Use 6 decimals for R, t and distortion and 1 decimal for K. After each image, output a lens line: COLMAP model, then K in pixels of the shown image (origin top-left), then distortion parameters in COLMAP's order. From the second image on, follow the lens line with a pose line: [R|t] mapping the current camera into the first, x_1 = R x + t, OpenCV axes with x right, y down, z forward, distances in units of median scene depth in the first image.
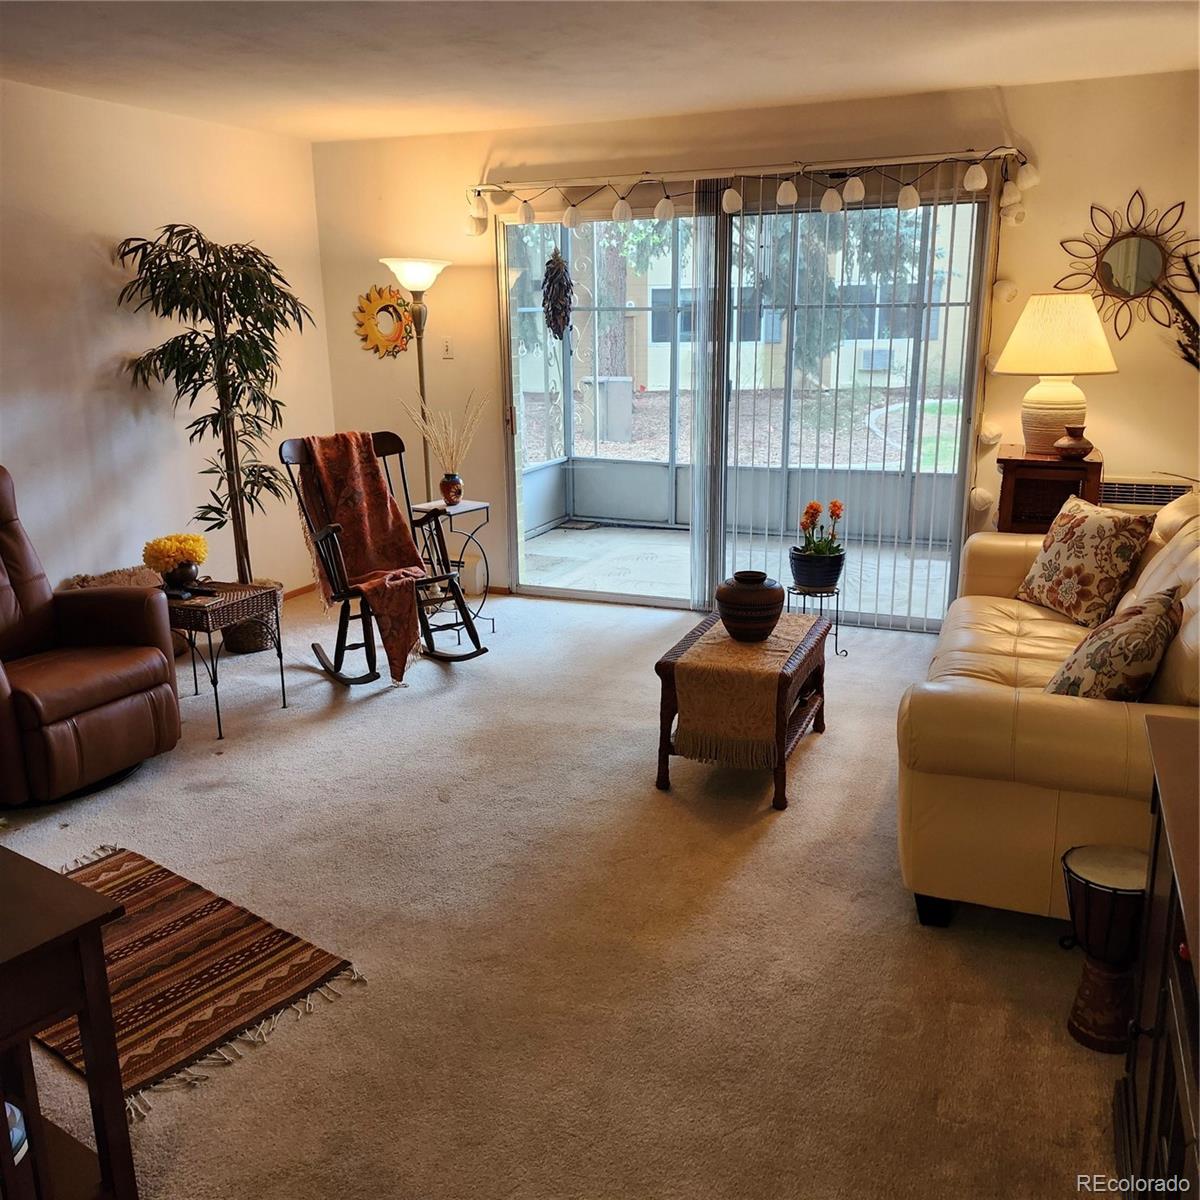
lens RADIAL K [[1114.0, 0, 604.9], [0, 1114.0, 595.2], [0, 0, 1]] dist [0.125626, -0.215808]
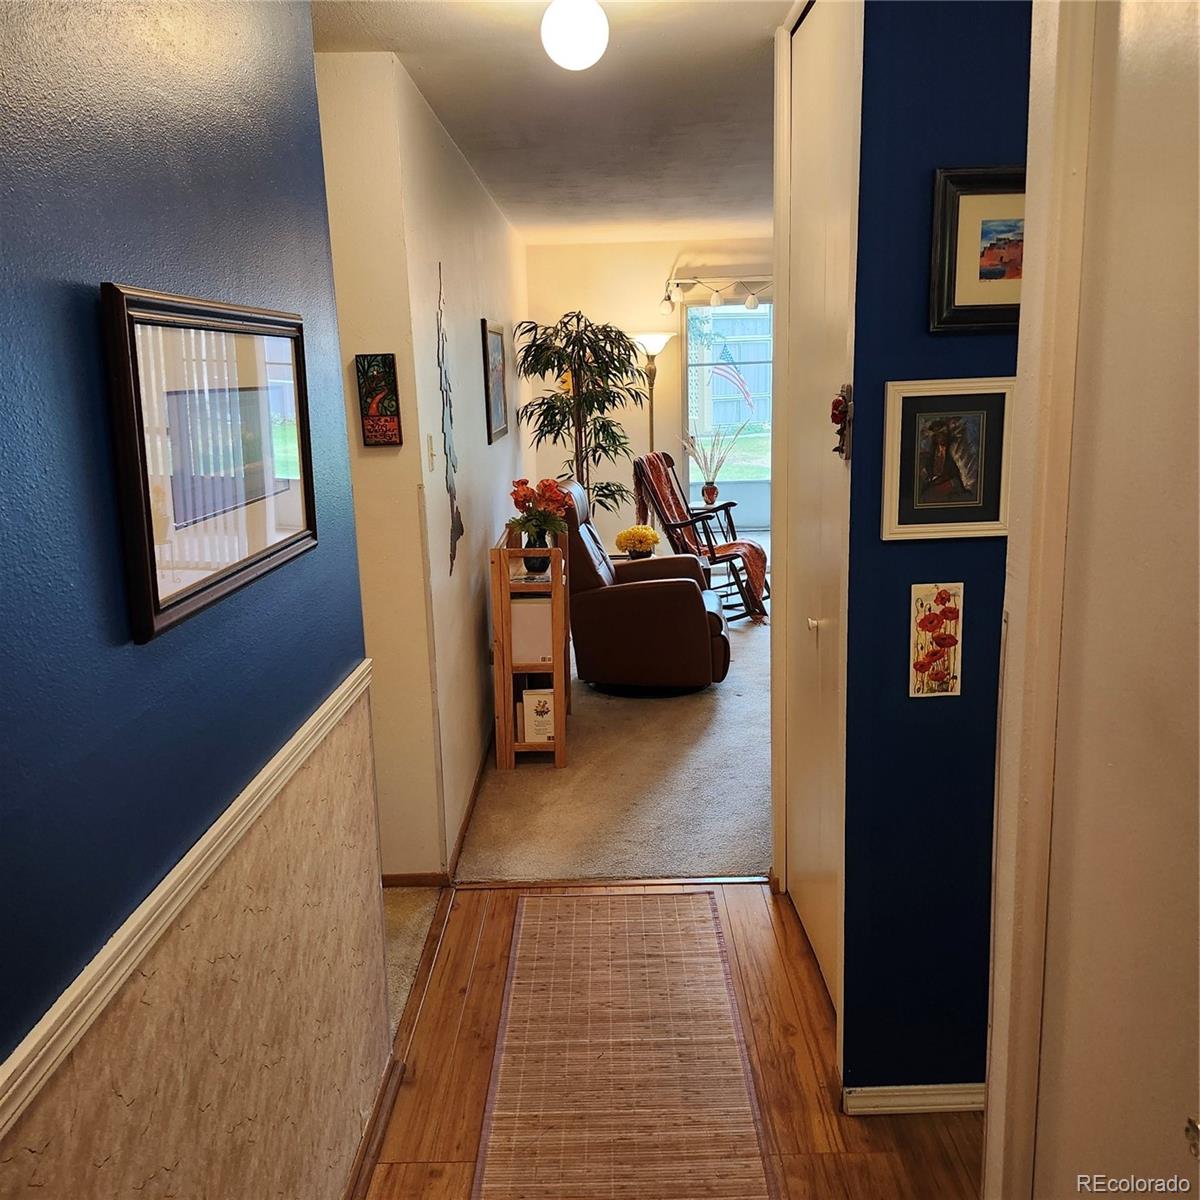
lens RADIAL K [[1114.0, 0, 604.9], [0, 1114.0, 595.2], [0, 0, 1]] dist [0.125626, -0.215808]
pose [[0.920390, -0.096062, 0.379017, -0.872202], [0.111996, 0.993504, -0.020162, 0.051205], [-0.374618, 0.061005, 0.925170, -0.268349]]
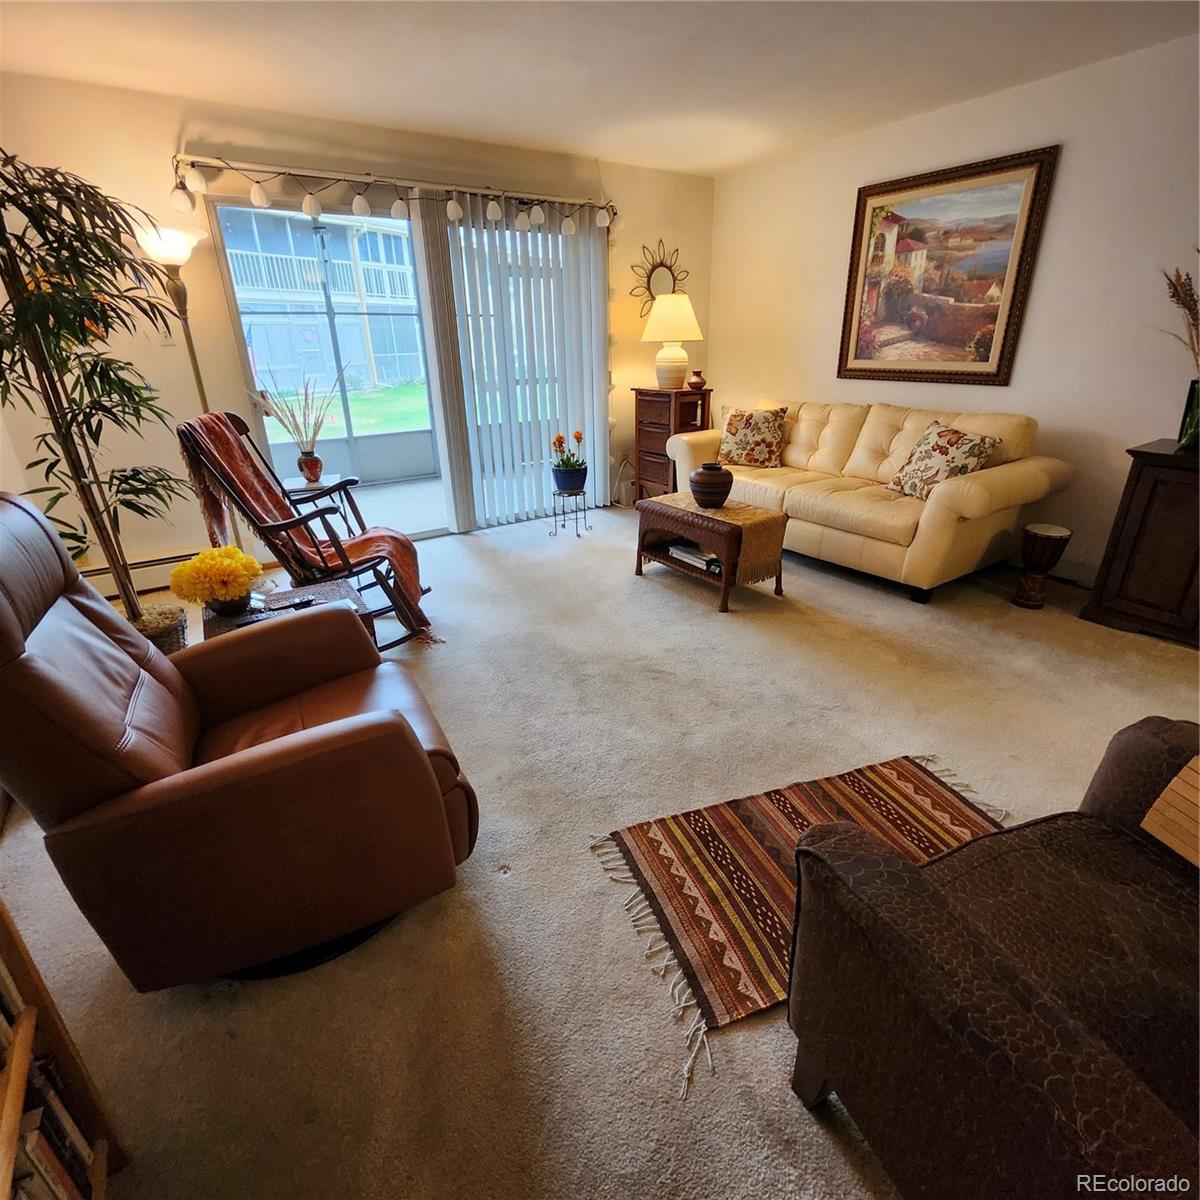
lens RADIAL K [[629.8, 0, 601.7], [0, 629.8, 610.4], [0, 0, 1]] dist [-0.001020, -0.002919]
pose [[0.552196, -0.327287, 0.766787, -0.525097], [0.214279, 0.944542, 0.248846, -0.059751], [-0.805707, 0.026894, 0.591704, 0.464163]]
